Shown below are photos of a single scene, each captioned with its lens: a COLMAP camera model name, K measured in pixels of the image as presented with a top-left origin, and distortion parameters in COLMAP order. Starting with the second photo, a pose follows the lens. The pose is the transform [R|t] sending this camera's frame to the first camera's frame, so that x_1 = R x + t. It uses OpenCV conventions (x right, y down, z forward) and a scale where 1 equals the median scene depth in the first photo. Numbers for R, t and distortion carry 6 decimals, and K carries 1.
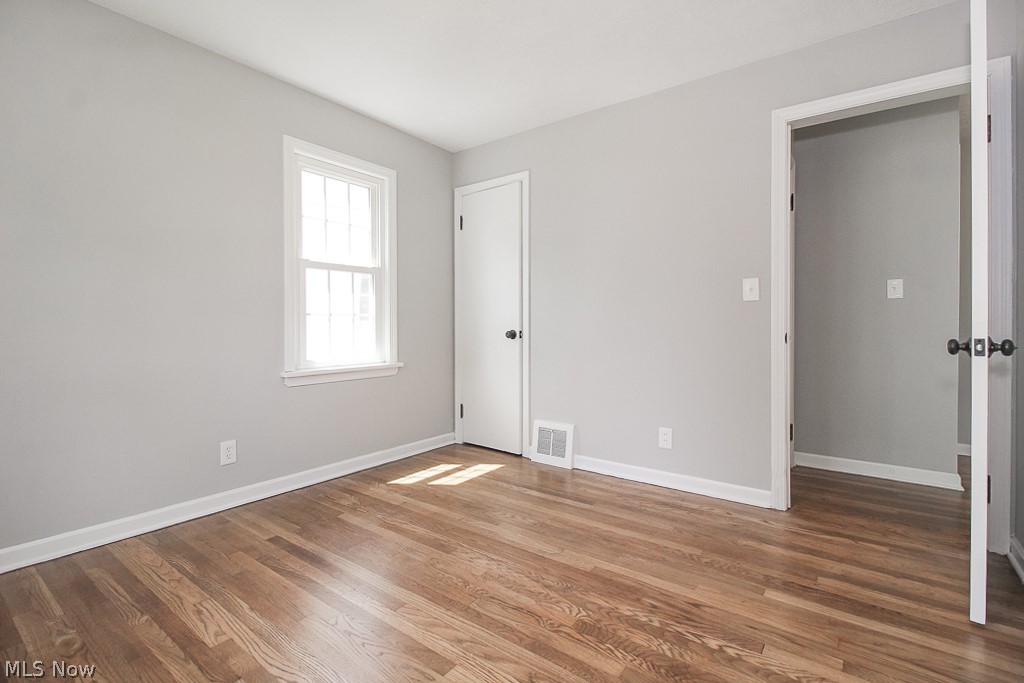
lens RADIAL K [[476.4, 0, 508.0], [0, 476.4, 325.2], [0, 0, 1]] dist [0.021099, -0.014351]
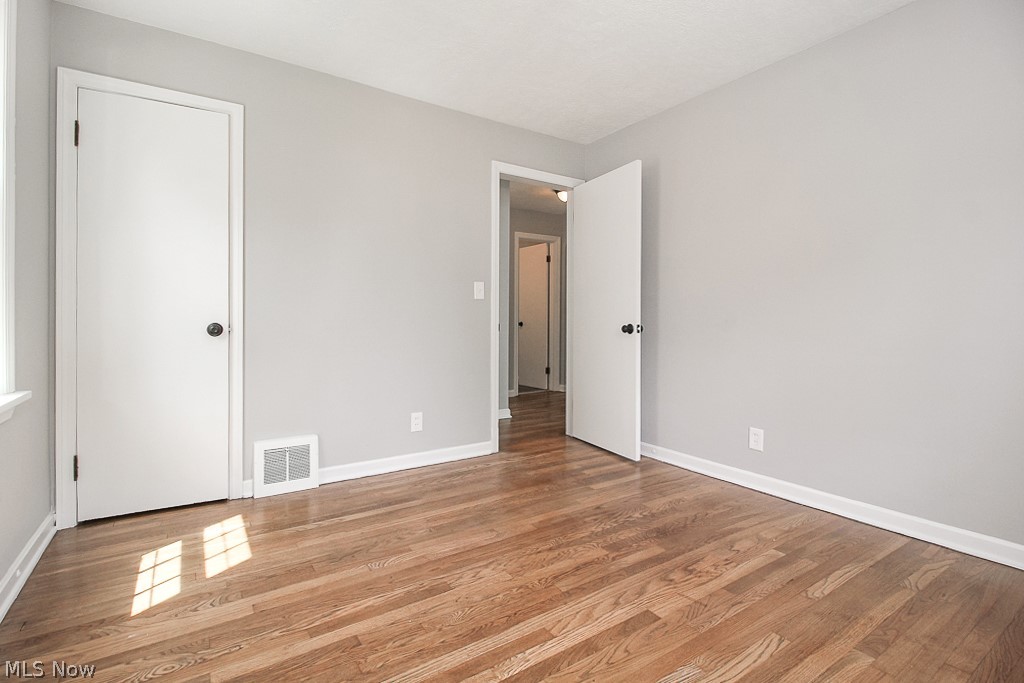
lens RADIAL K [[479.4, 0, 509.4], [0, 479.4, 315.8], [0, 0, 1]] dist [0.020686, -0.014159]
pose [[0.328408, 0.010179, 0.944481, -0.672619], [-0.002884, 0.999948, -0.009774, 0.006419], [-0.944531, 0.000486, 0.328421, 0.474838]]
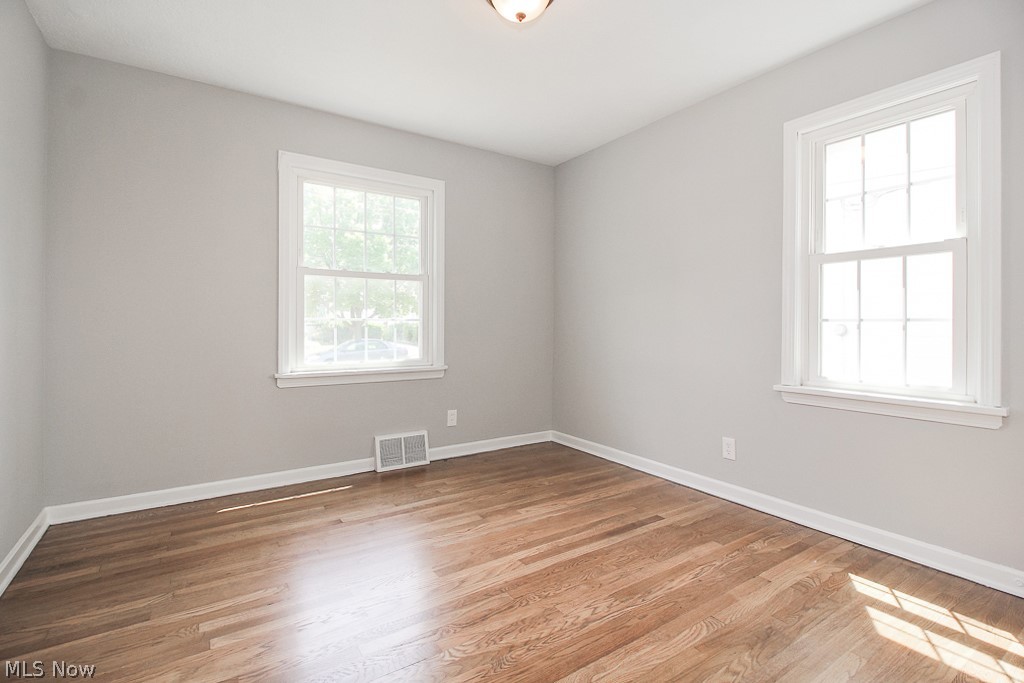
lens RADIAL K [[476.4, 0, 508.0], [0, 476.4, 325.2], [0, 0, 1]] dist [0.021099, -0.014351]
pose [[-0.331678, 0.003086, -0.943388, 0.580009], [-0.005222, 0.999973, 0.005107, -0.017580], [0.943378, 0.006620, -0.331653, 0.838362]]
